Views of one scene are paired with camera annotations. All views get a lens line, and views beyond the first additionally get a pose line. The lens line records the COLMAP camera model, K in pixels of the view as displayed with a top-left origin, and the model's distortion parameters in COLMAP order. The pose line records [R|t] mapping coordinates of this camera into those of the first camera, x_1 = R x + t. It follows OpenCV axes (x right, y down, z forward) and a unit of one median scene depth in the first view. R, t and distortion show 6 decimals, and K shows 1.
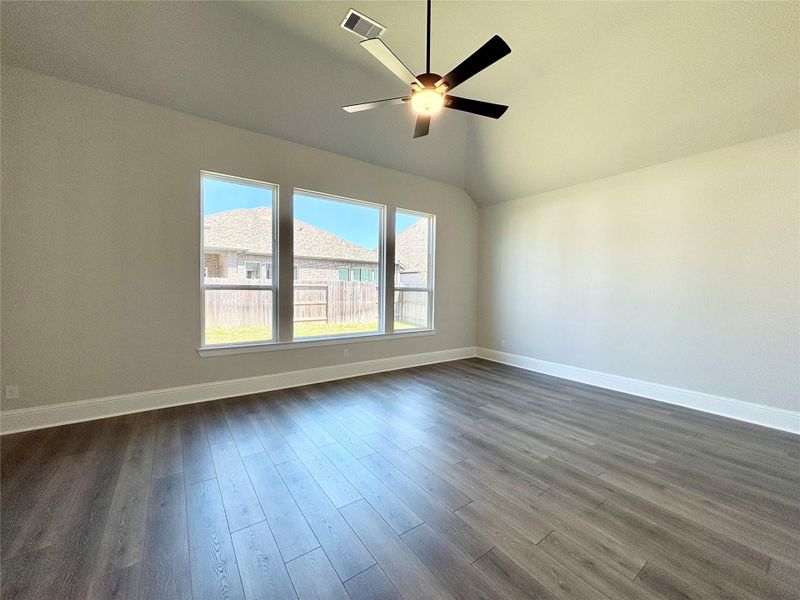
lens RADIAL K [[323.4, 0, 401.3], [0, 323.4, 298.5], [0, 0, 1]] dist [0.007448, -0.000089]
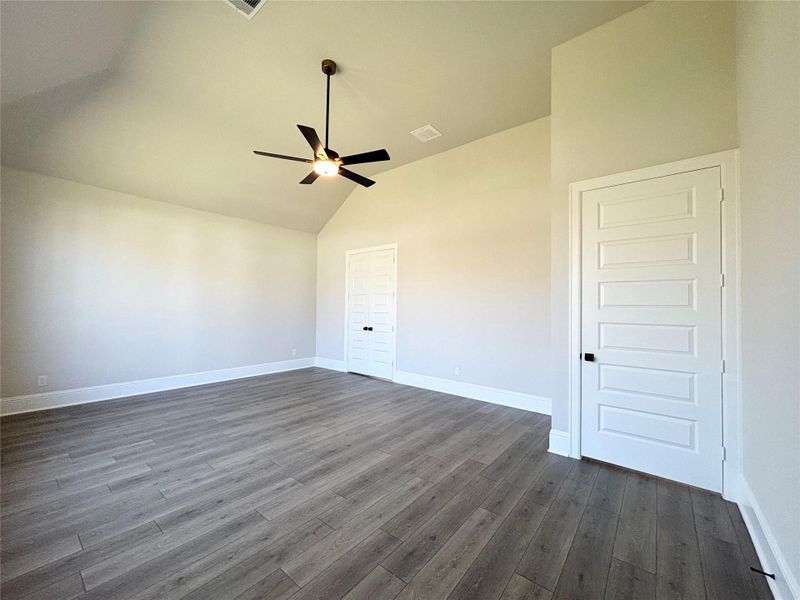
lens RADIAL K [[320.5, 0, 399.6], [0, 320.5, 298.4], [0, 0, 1]] dist [0.000772, -0.000681]
pose [[-0.266406, 0.008283, 0.963825, -0.886209], [0.015471, 0.999871, -0.004316, -0.034135], [-0.963737, 0.013762, -0.266500, 0.734439]]
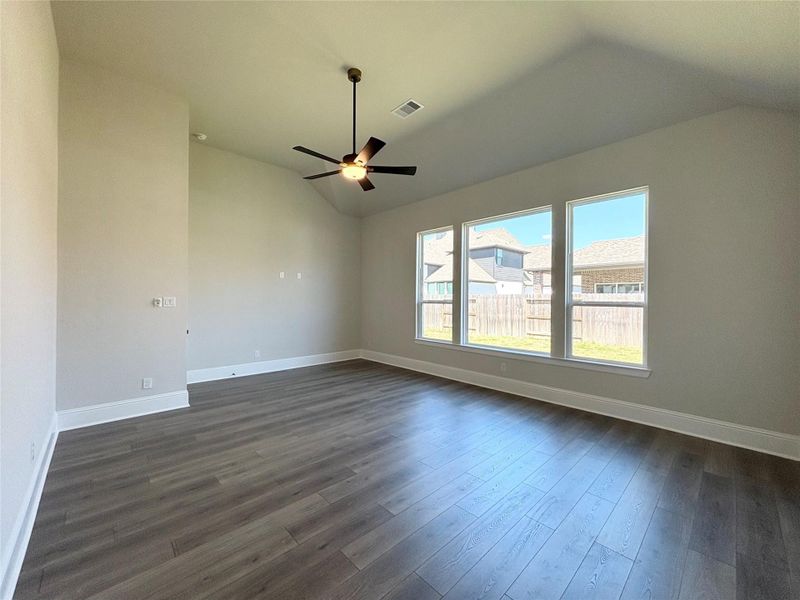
lens RADIAL K [[320.5, 0, 399.6], [0, 320.5, 298.4], [0, 0, 1]] dist [0.000772, -0.000681]
pose [[0.133863, -0.013828, -0.990903, 1.038101], [-0.039053, 0.999052, -0.019218, -0.017242], [0.990230, 0.041270, 0.133197, 0.707235]]
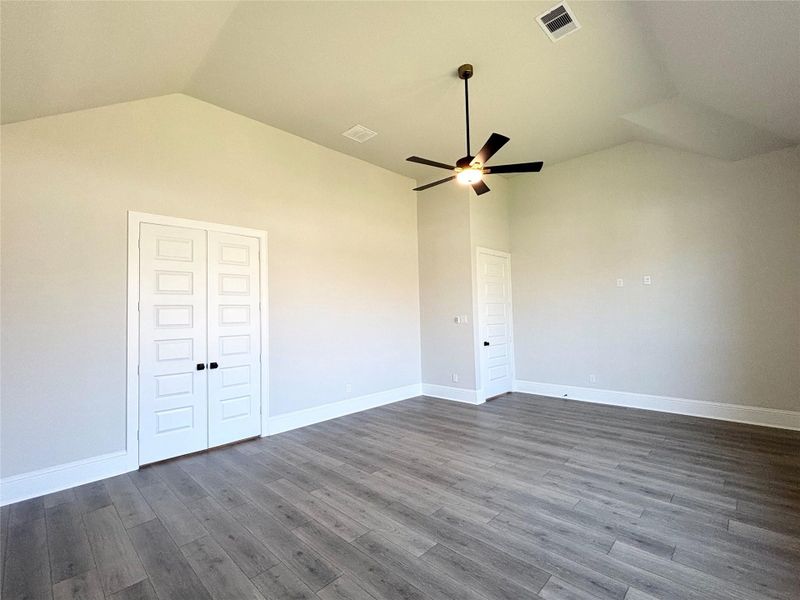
lens RADIAL K [[361.6, 0, 403.1], [0, 361.6, 299.9], [0, 0, 1]] dist [0.000761, 0.000583]
pose [[-0.984293, 0.002702, -0.176521, 0.409912], [0.005239, 0.999890, -0.013908, -0.063422], [0.176464, -0.014614, -0.984199, 1.622581]]
